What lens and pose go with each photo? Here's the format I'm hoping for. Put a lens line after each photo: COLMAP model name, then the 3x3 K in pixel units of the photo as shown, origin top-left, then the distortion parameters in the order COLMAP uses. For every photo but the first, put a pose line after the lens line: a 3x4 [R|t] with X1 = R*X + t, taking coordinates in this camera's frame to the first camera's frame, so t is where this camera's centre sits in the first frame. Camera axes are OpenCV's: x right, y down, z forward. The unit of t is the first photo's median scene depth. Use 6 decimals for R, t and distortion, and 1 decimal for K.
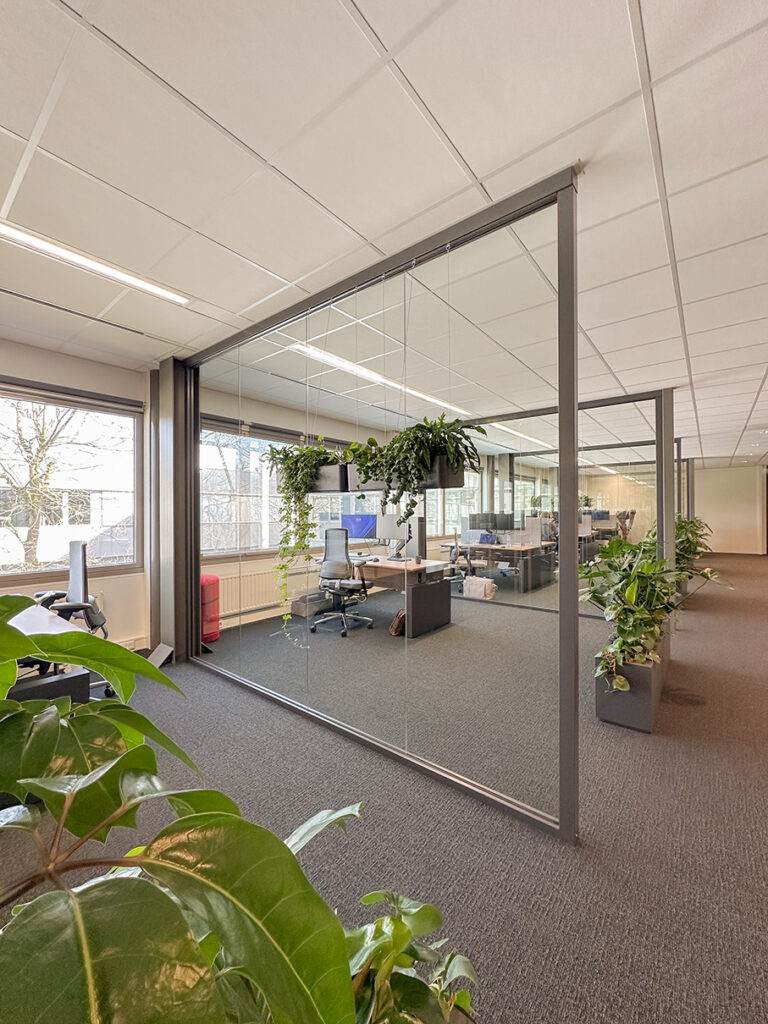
lens RADIAL K [[417.6, 0, 388.2], [0, 417.6, 510.5], [0, 0, 1]] dist [0.008417, -0.000691]
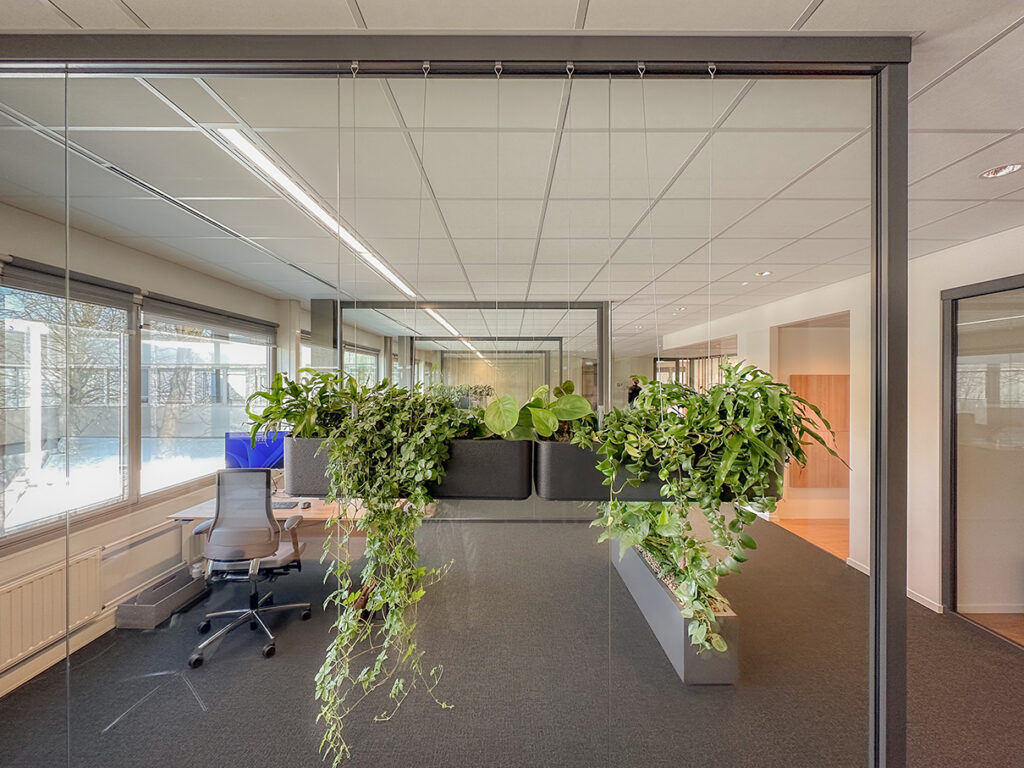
lens RADIAL K [[417.6, 0, 509.5], [0, 417.6, 387.6], [0, 0, 1]] dist [0.008417, -0.000691]
pose [[0.778734, -0.002774, 0.627348, -0.160256], [-0.010587, 0.999790, 0.017563, -0.067394], [-0.627265, -0.020318, 0.778541, 0.254033]]
